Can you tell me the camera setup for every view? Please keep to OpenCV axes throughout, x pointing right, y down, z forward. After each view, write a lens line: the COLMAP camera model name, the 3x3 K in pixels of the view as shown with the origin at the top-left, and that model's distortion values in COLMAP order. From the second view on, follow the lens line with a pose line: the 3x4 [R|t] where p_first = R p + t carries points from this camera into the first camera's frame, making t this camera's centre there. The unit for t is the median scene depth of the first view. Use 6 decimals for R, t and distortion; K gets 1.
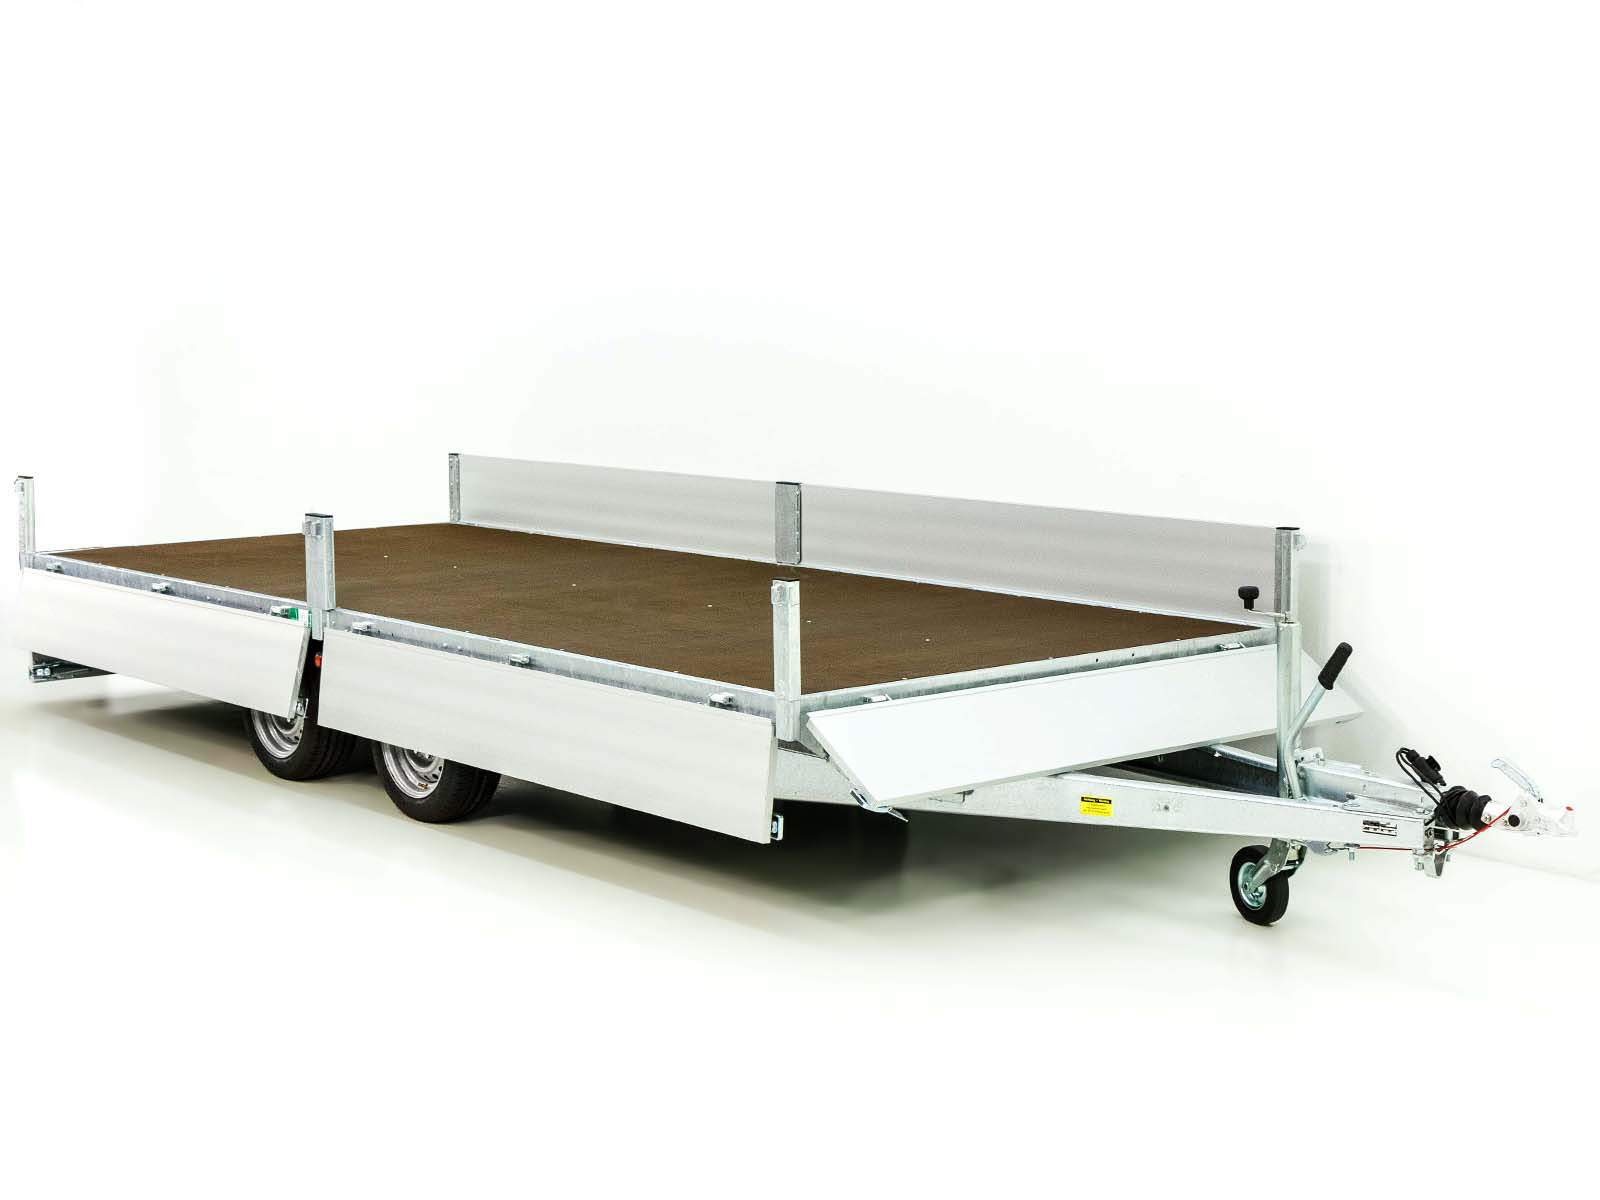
lens RADIAL K [[2319.7, 0, 800.2], [0, 2319.7, 594.9], [0, 0, 1]] dist [0.013850, 0.000000]
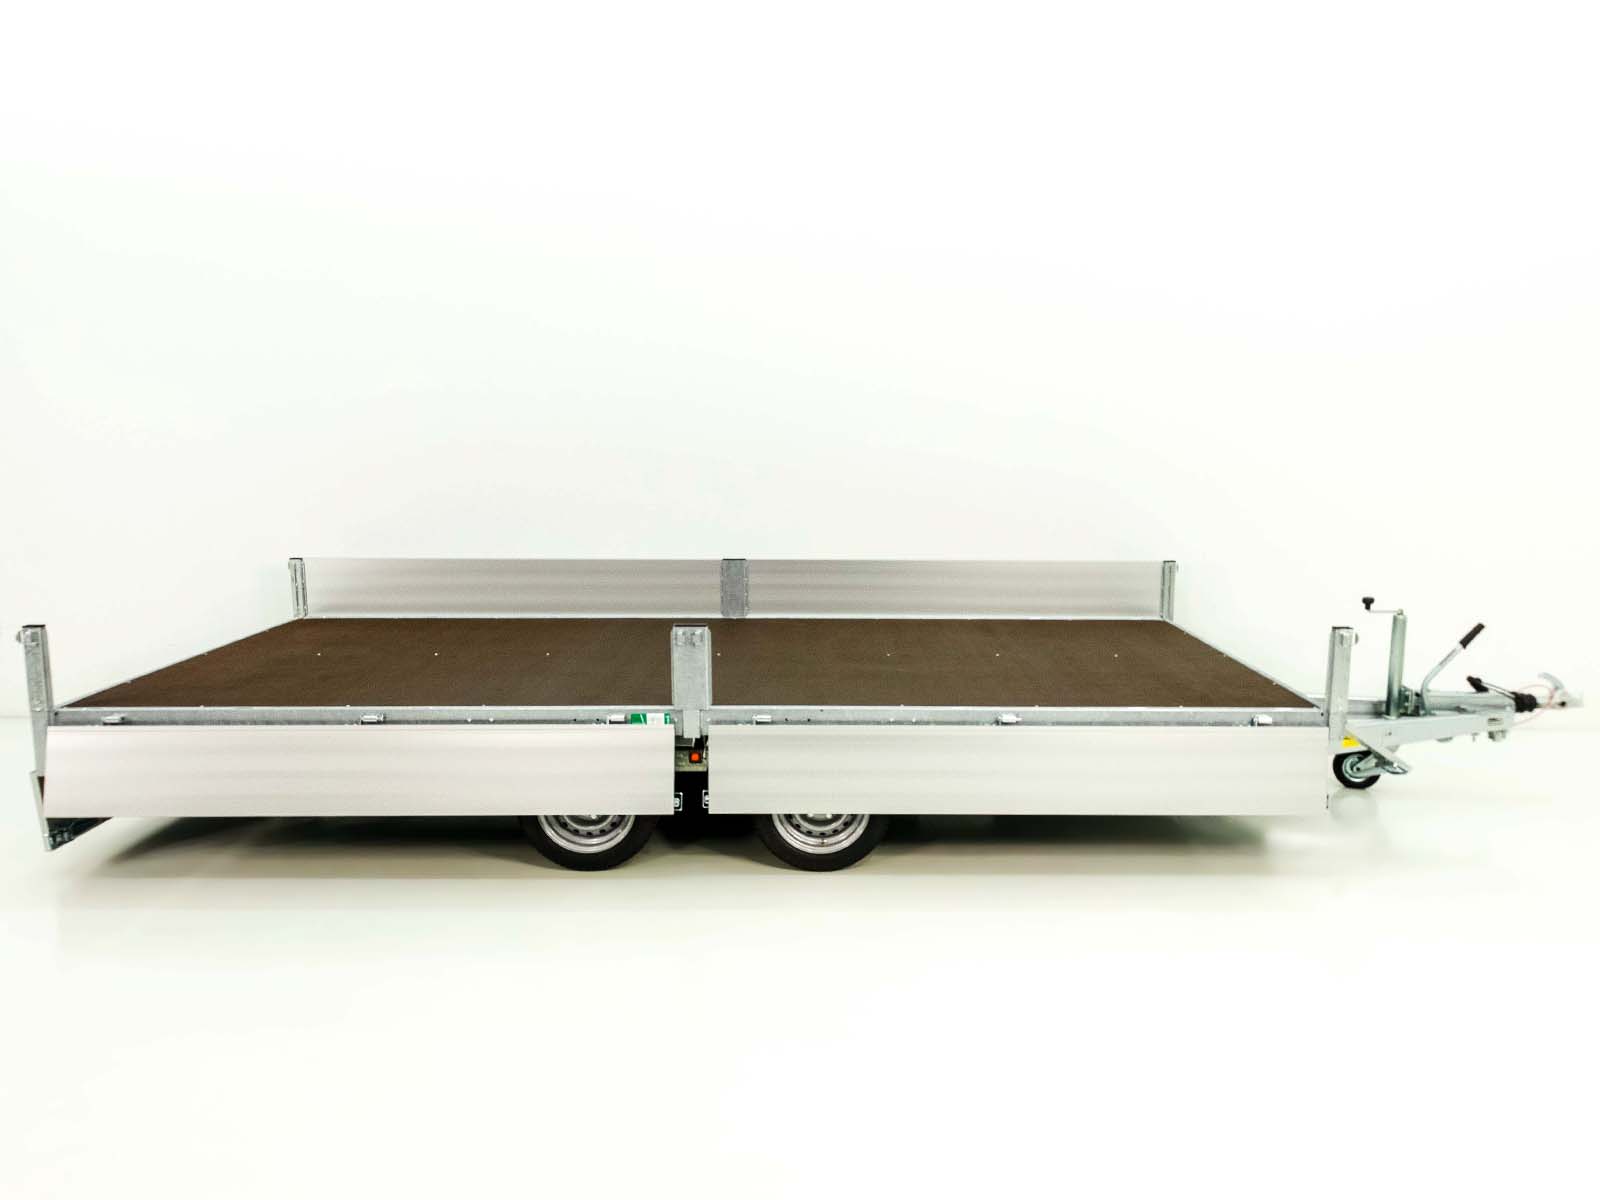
lens RADIAL K [[1081.6, 0, 789.4], [0, 1081.6, 552.7], [0, 0, 1]] dist [0.023340, 0.013055]
pose [[0.664933, -0.081143, 0.742482, -0.480127], [0.092133, 0.995400, 0.026274, -0.067051], [-0.741199, 0.050937, 0.669350, 0.540516]]
